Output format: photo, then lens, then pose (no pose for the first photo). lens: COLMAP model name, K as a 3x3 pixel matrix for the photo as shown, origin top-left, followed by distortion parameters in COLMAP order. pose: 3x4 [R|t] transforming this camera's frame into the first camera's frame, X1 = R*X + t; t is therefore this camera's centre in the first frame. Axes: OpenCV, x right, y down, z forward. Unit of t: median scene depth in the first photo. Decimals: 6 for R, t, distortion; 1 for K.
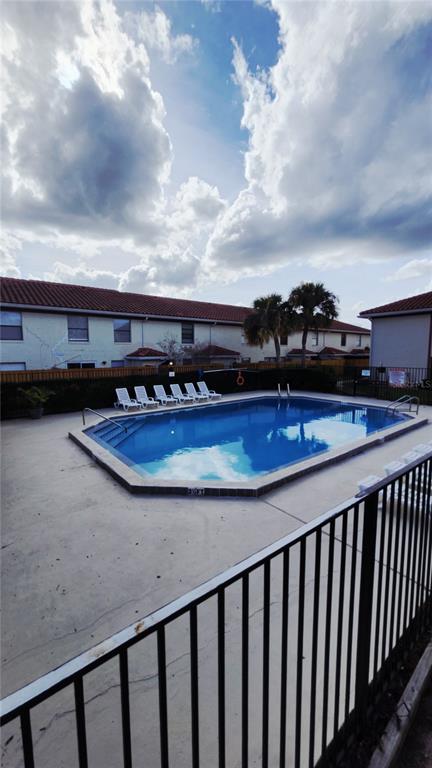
lens RADIAL K [[304.7, 0, 212.5], [0, 304.7, 383.7], [0, 0, 1]] dist [-0.006565, 0.000438]
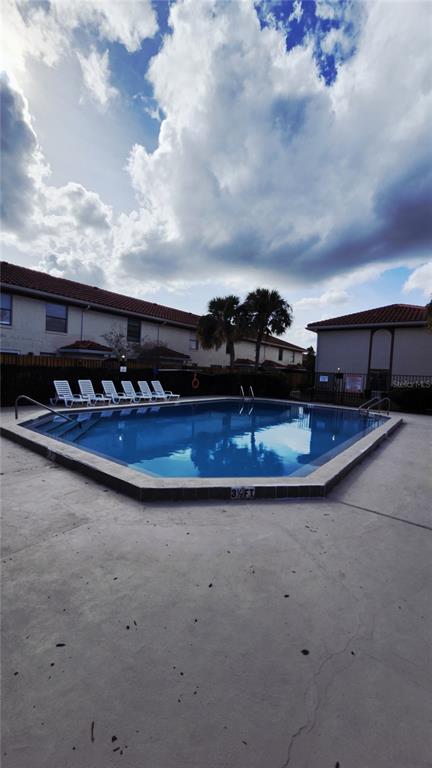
lens RADIAL K [[304.7, 0, 214.2], [0, 304.7, 385.5], [0, 0, 1]] dist [-0.006565, 0.000438]
pose [[0.967742, 0.043101, 0.248227, -0.106270], [-0.031200, 0.998176, -0.051681, 0.055265], [-0.250002, 0.042269, 0.967322, 0.126790]]
